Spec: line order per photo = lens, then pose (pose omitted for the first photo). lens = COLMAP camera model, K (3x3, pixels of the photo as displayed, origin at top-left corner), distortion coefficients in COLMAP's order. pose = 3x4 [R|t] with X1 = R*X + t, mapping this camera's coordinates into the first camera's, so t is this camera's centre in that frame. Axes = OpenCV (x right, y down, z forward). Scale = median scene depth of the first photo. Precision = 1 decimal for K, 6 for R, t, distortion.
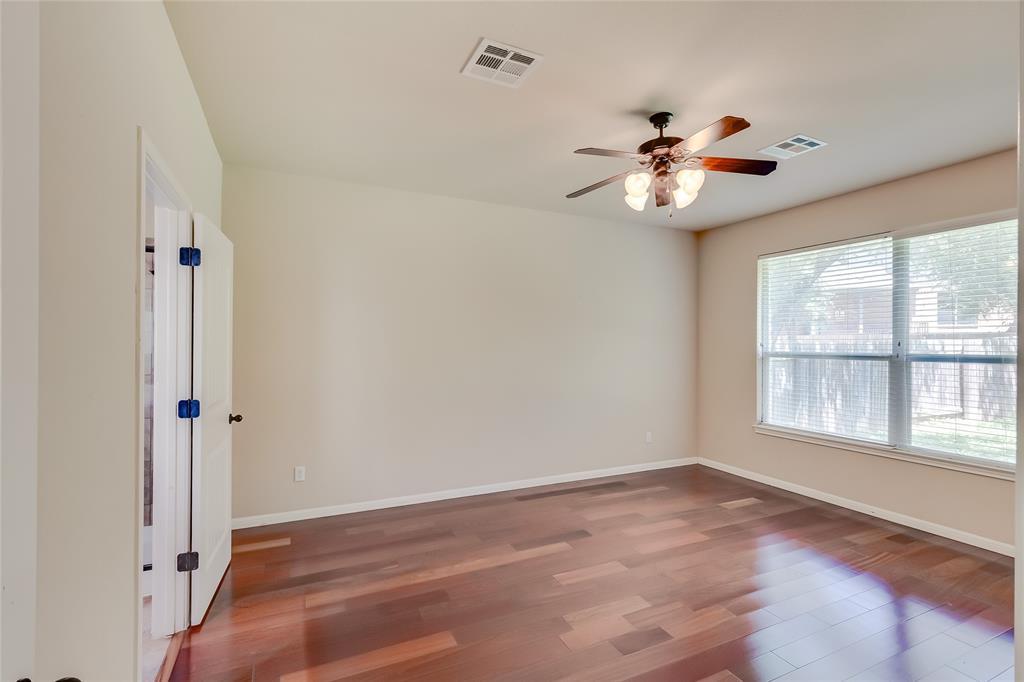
lens RADIAL K [[463.9, 0, 504.4], [0, 463.9, 339.2], [0, 0, 1]] dist [0.010824, -0.000567]
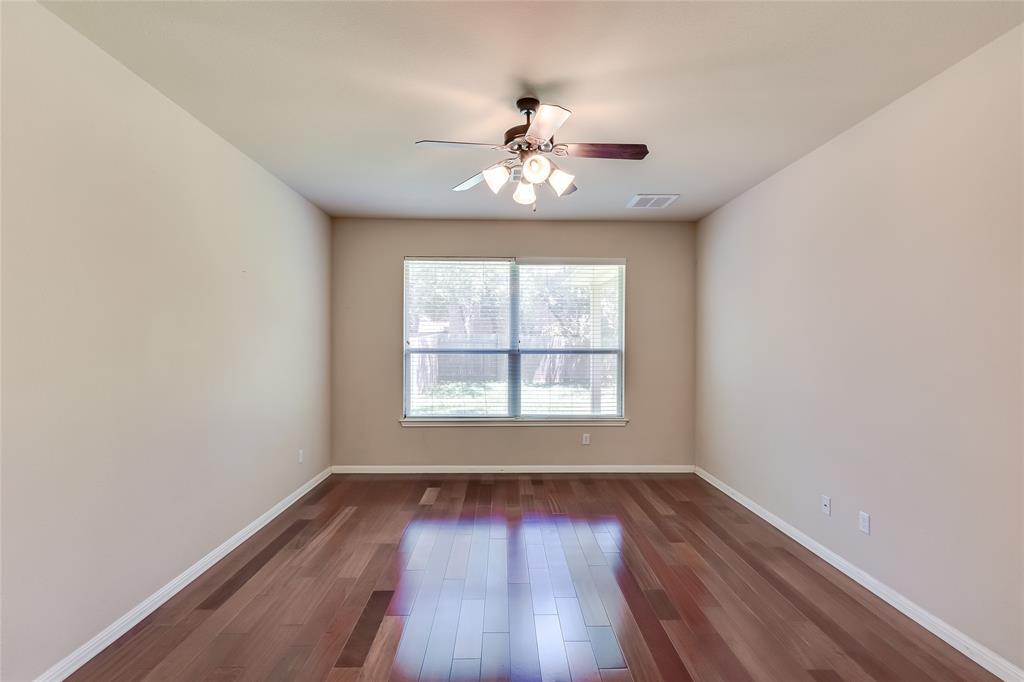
lens RADIAL K [[463.9, 0, 508.5], [0, 463.9, 338.1], [0, 0, 1]] dist [0.010824, -0.000567]
pose [[0.404075, 0.006112, 0.914705, -0.382261], [-0.013577, 0.999908, -0.000683, 0.002337], [-0.914625, -0.012143, 0.404121, 0.455355]]
